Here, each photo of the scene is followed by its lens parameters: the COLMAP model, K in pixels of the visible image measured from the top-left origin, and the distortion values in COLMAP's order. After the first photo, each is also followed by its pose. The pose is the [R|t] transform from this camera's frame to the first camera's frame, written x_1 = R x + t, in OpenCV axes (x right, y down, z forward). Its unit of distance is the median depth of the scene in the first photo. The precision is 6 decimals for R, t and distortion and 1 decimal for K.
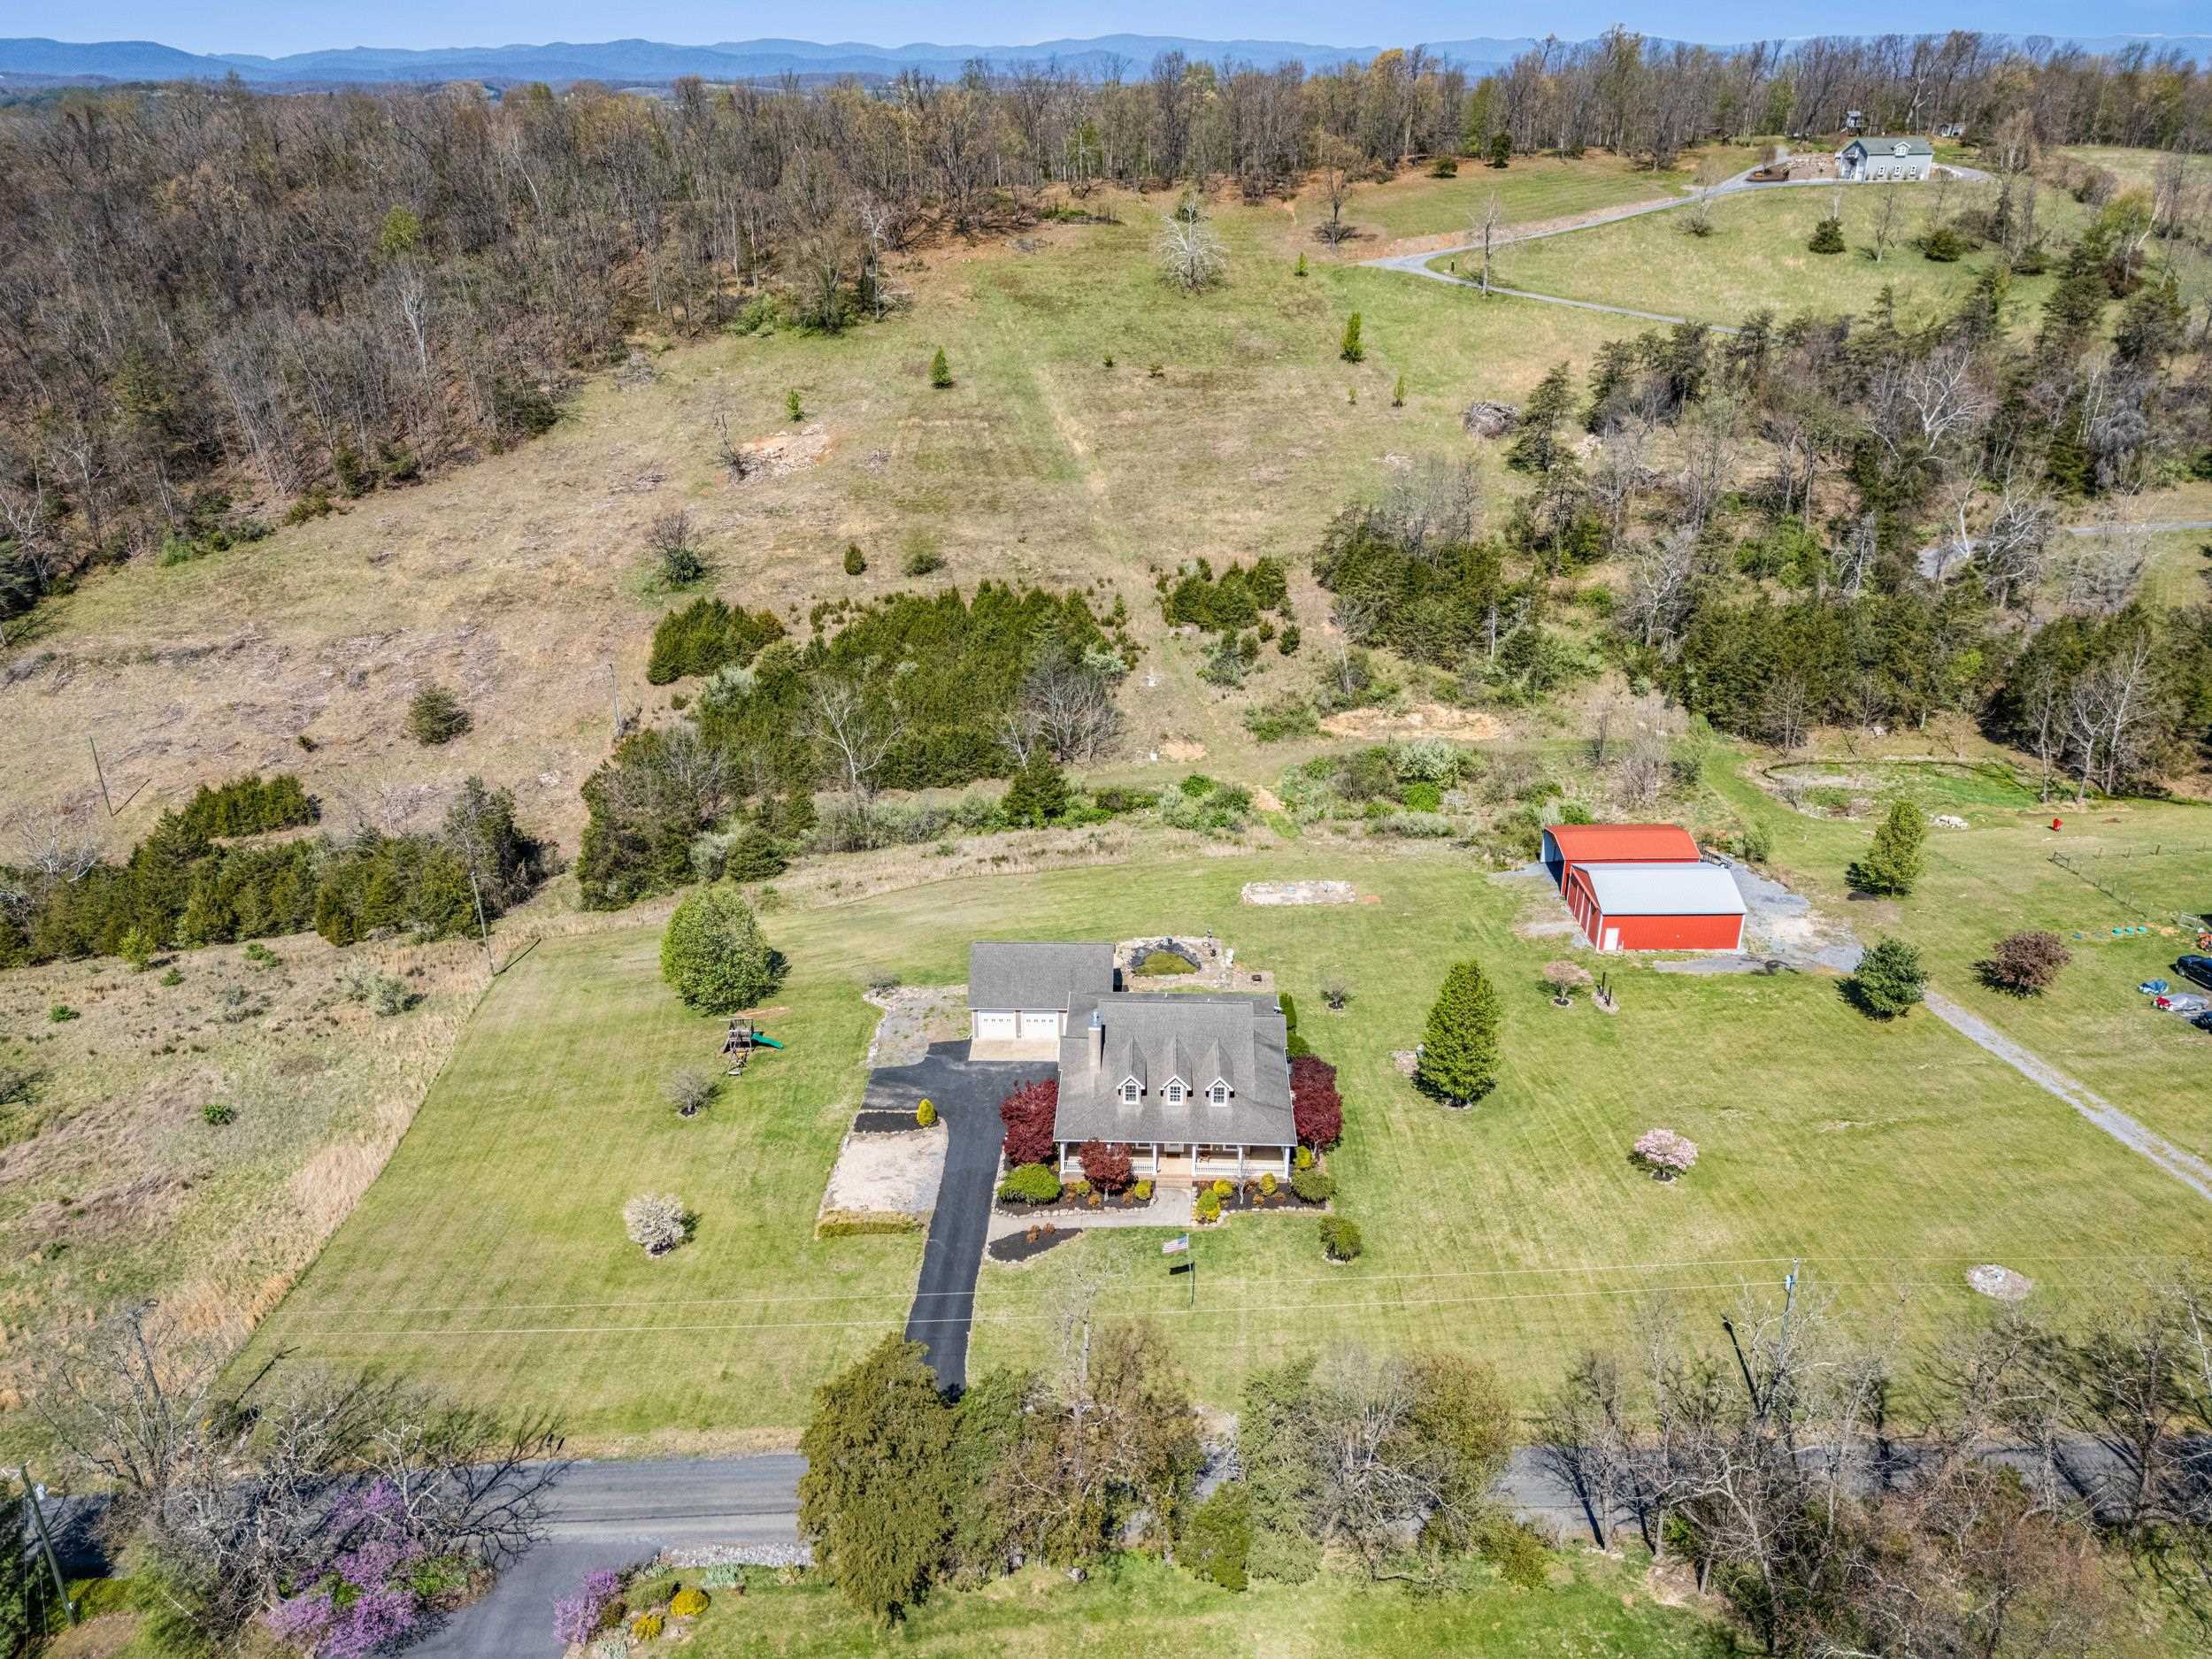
lens RADIAL K [[1595.0, 0, 1111.4], [0, 1595.0, 883.5], [0, 0, 1]] dist [0.080967, -0.074653]
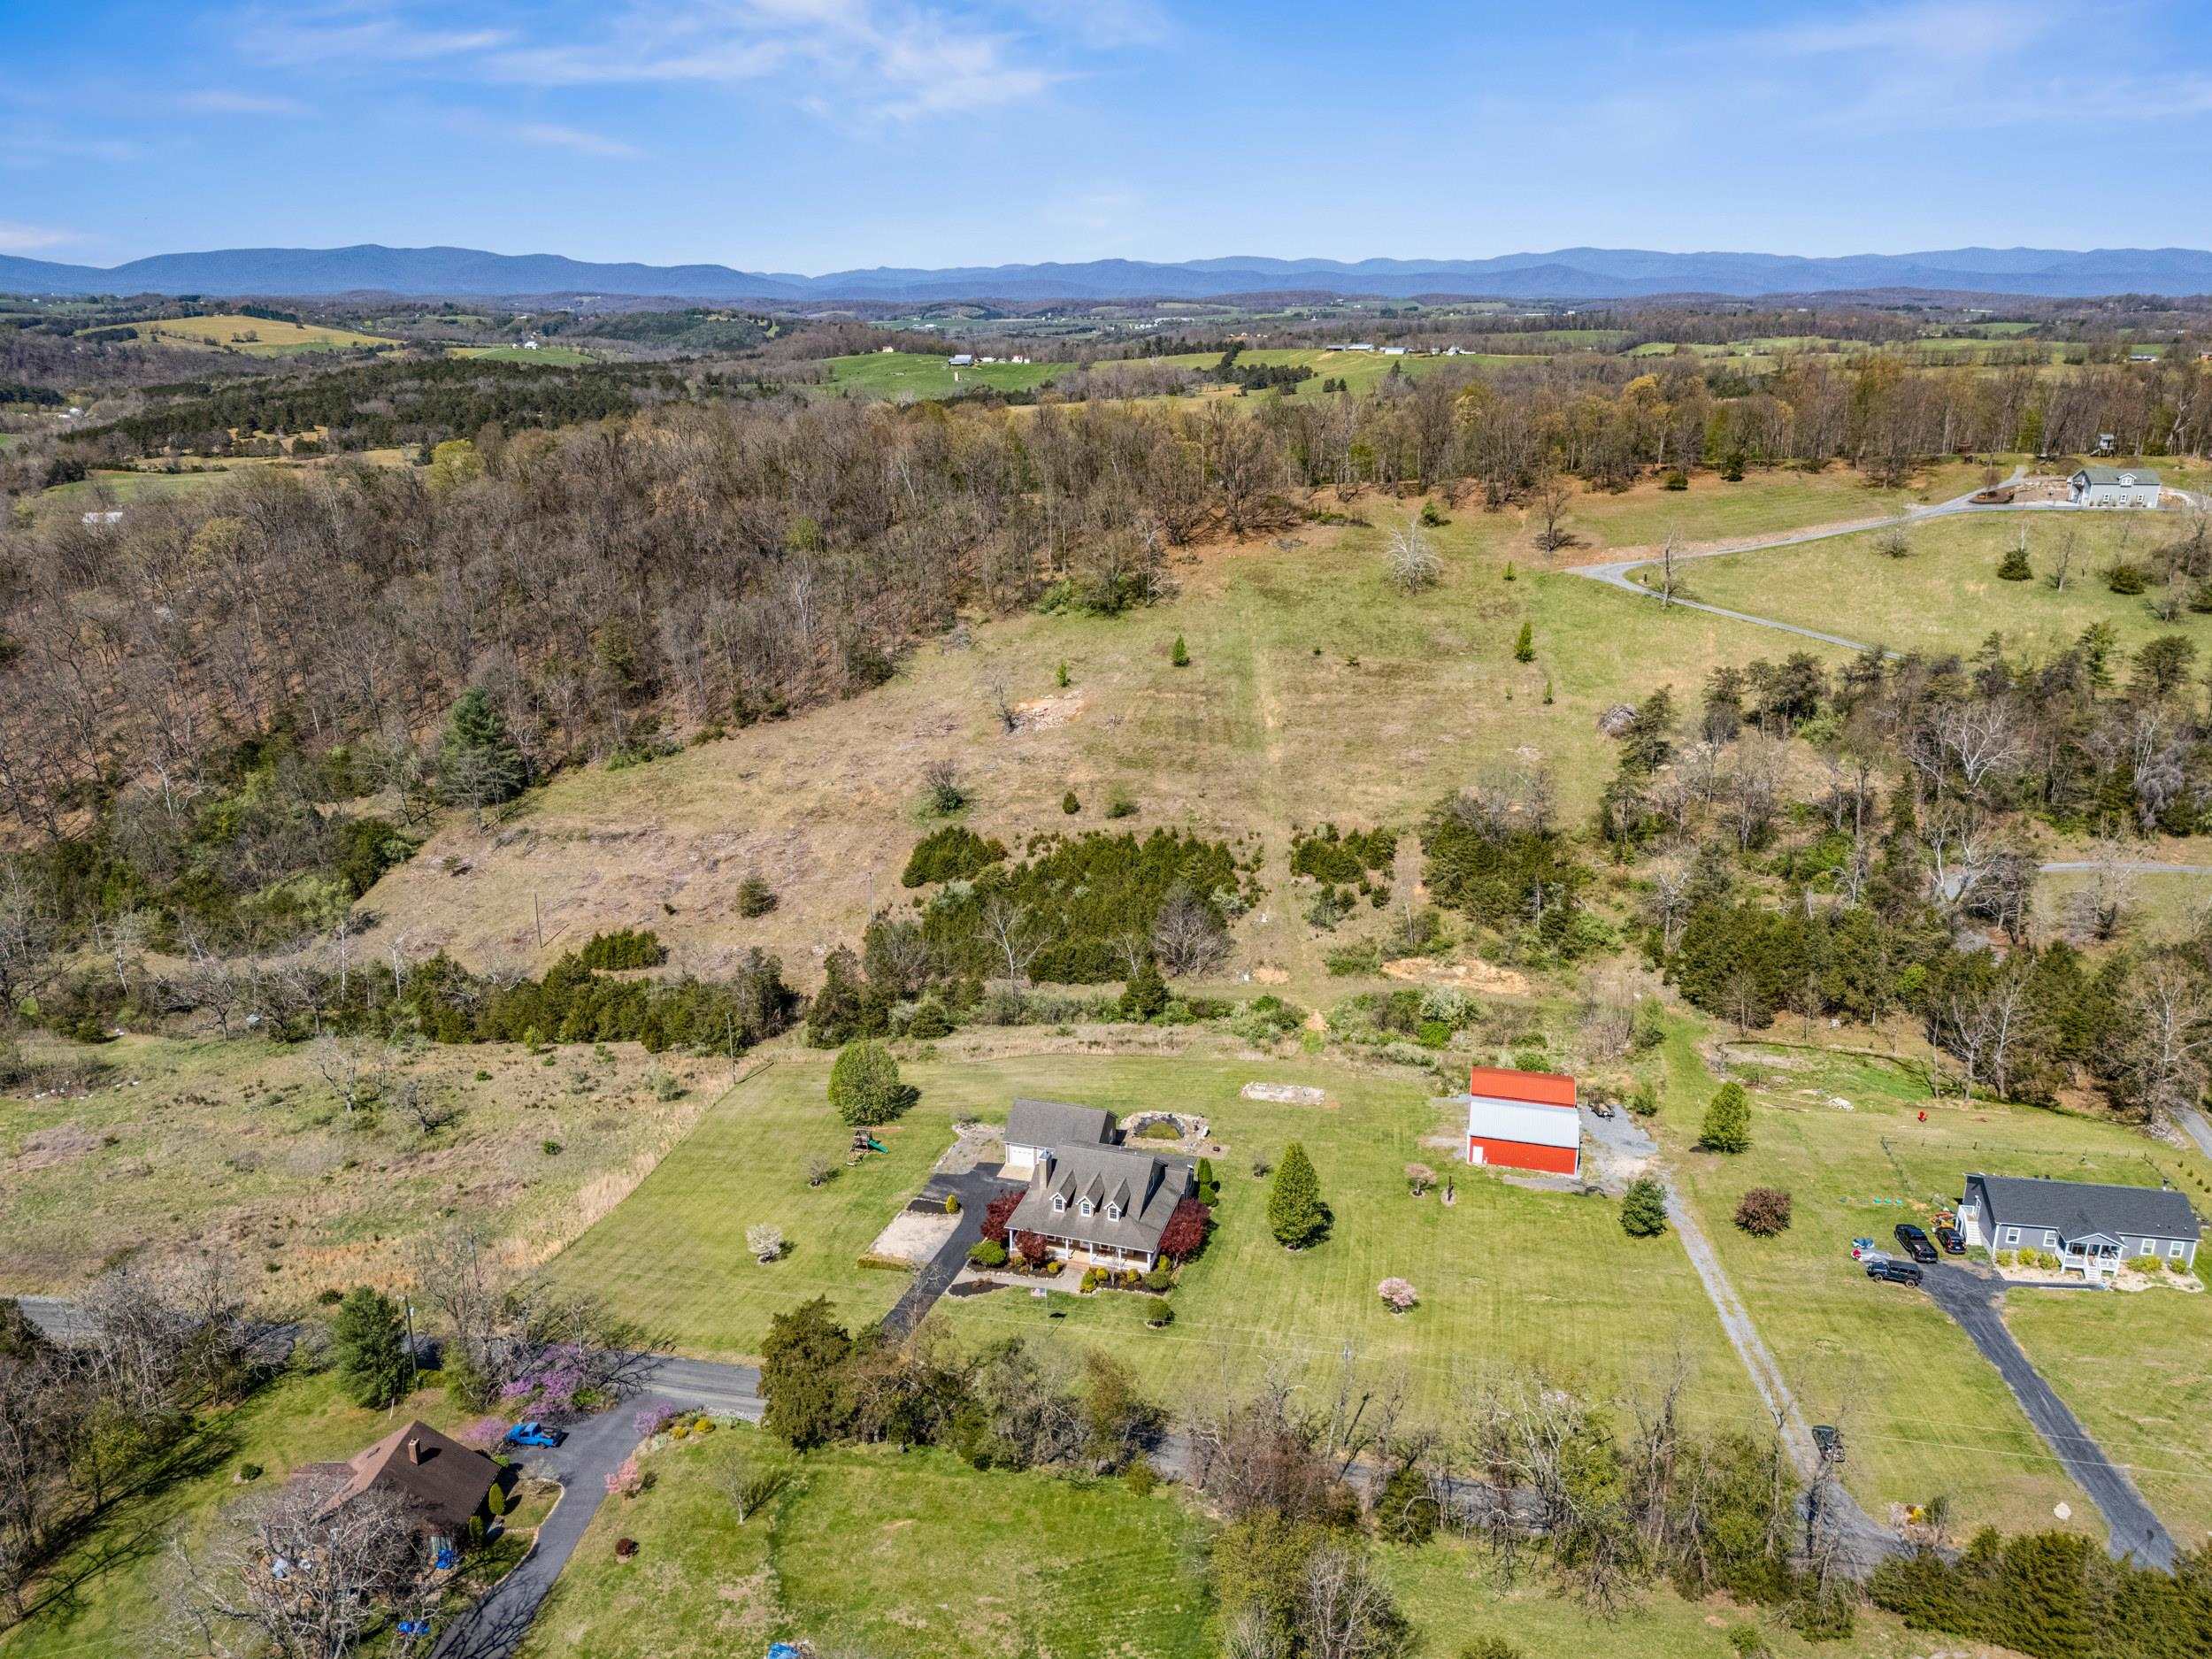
lens RADIAL K [[1595.0, 0, 1111.4], [0, 1595.0, 883.5], [0, 0, 1]] dist [0.080967, -0.074653]
pose [[0.967117, 0.090222, -0.237792, 0.205610], [-0.115208, 0.988947, -0.093336, -0.019727], [0.226742, 0.117662, 0.966821, -0.271664]]
